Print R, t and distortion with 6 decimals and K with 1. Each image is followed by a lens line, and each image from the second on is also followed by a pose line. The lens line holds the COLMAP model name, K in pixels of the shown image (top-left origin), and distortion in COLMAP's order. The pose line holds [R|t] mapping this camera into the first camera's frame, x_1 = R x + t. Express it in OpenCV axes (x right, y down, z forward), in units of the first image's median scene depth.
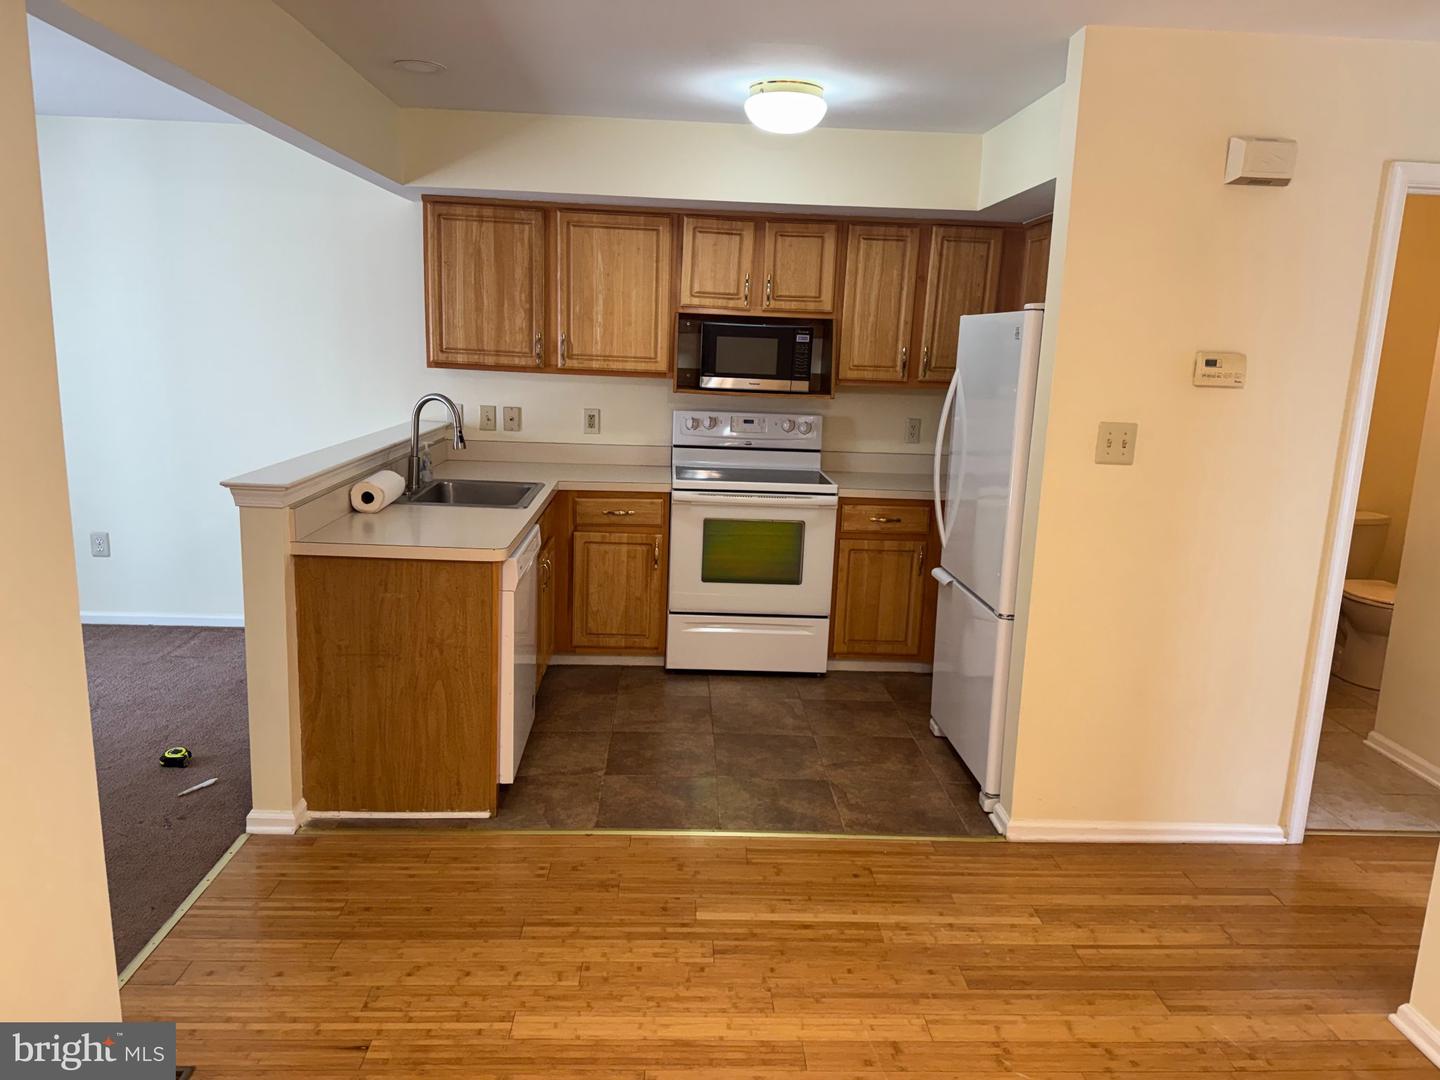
lens RADIAL K [[1025.6, 0, 728.3], [0, 1025.6, 539.0], [0, 0, 1]] dist [0.062846, -0.095911]
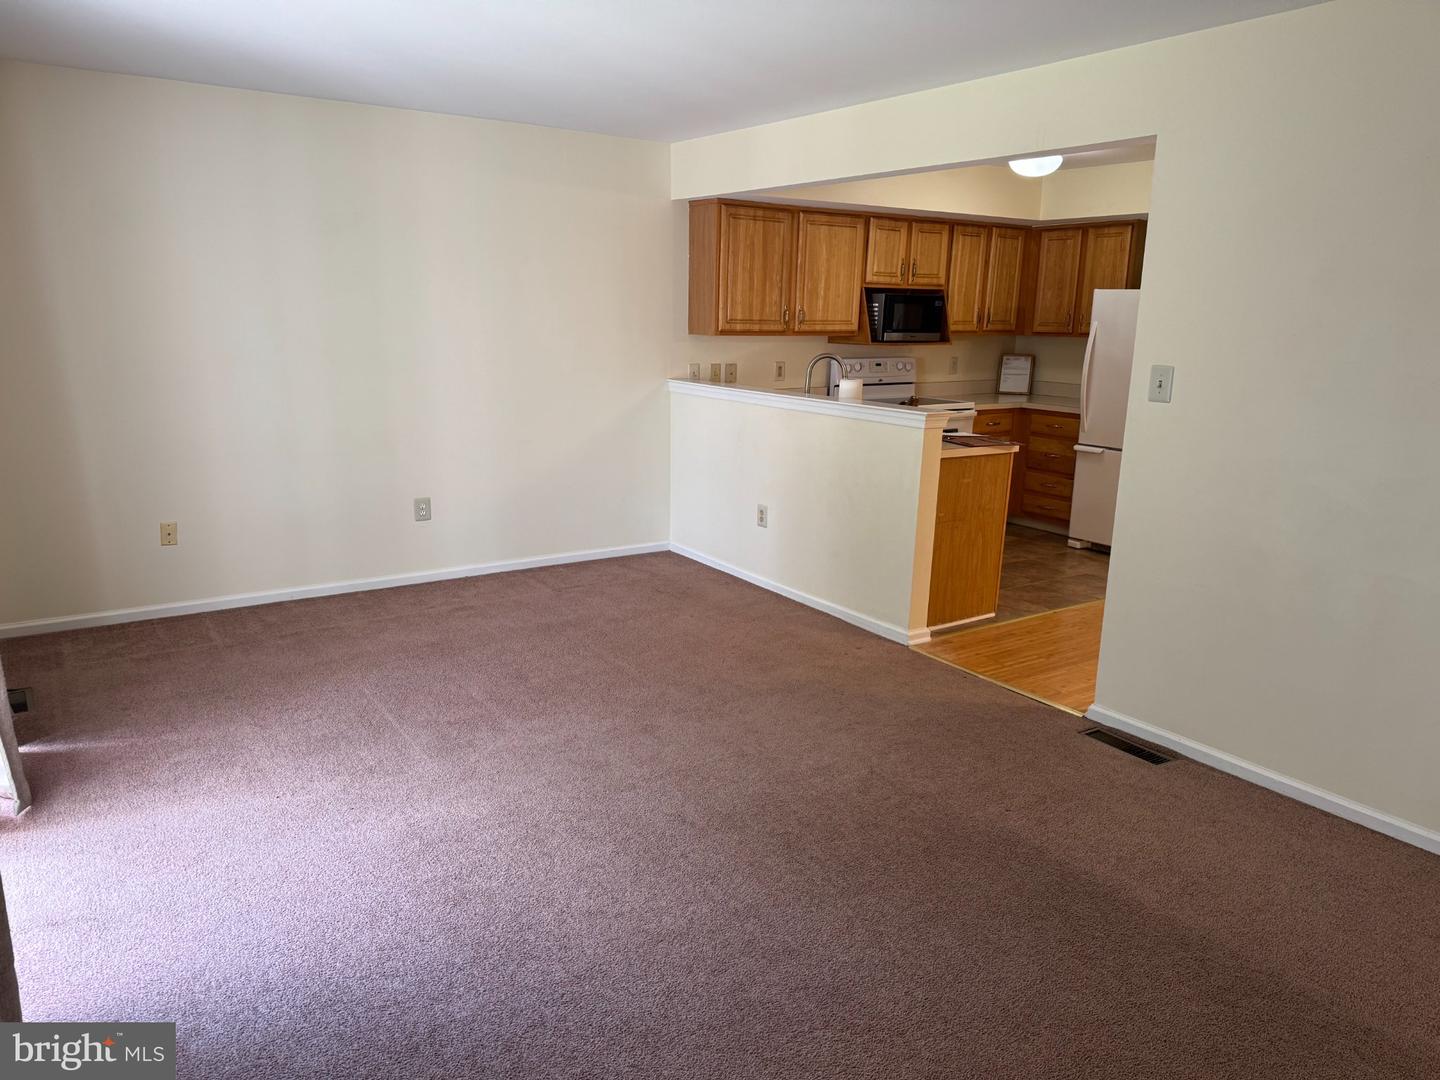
lens RADIAL K [[1025.6, 0, 721.8], [0, 1025.6, 550.4], [0, 0, 1]] dist [0.062846, -0.095911]
pose [[0.849562, -0.143691, 0.507540, -0.992299], [0.113403, 0.989437, 0.090299, -0.016122], [-0.515155, -0.019158, 0.856883, -0.104795]]
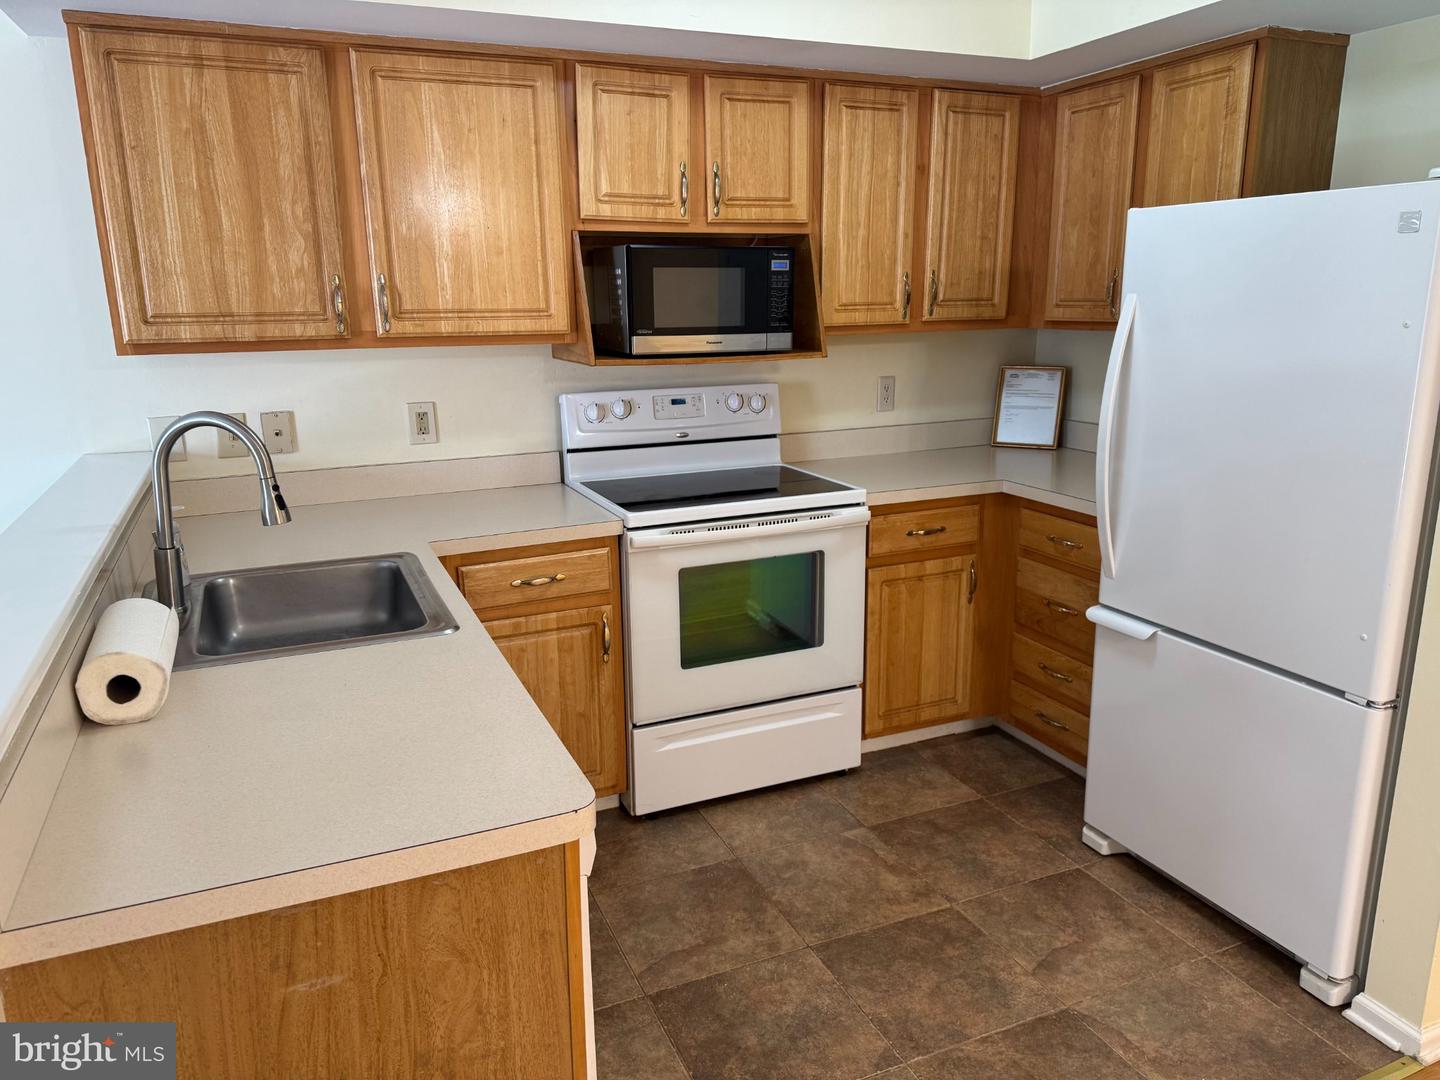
lens RADIAL K [[1025.6, 0, 728.1], [0, 1025.6, 537.5], [0, 0, 1]] dist [0.062846, -0.095911]
pose [[0.932810, -0.133264, 0.334821, -0.195774], [0.116779, 0.990759, 0.068990, -0.076365], [-0.340921, -0.025254, 0.939753, 0.409818]]
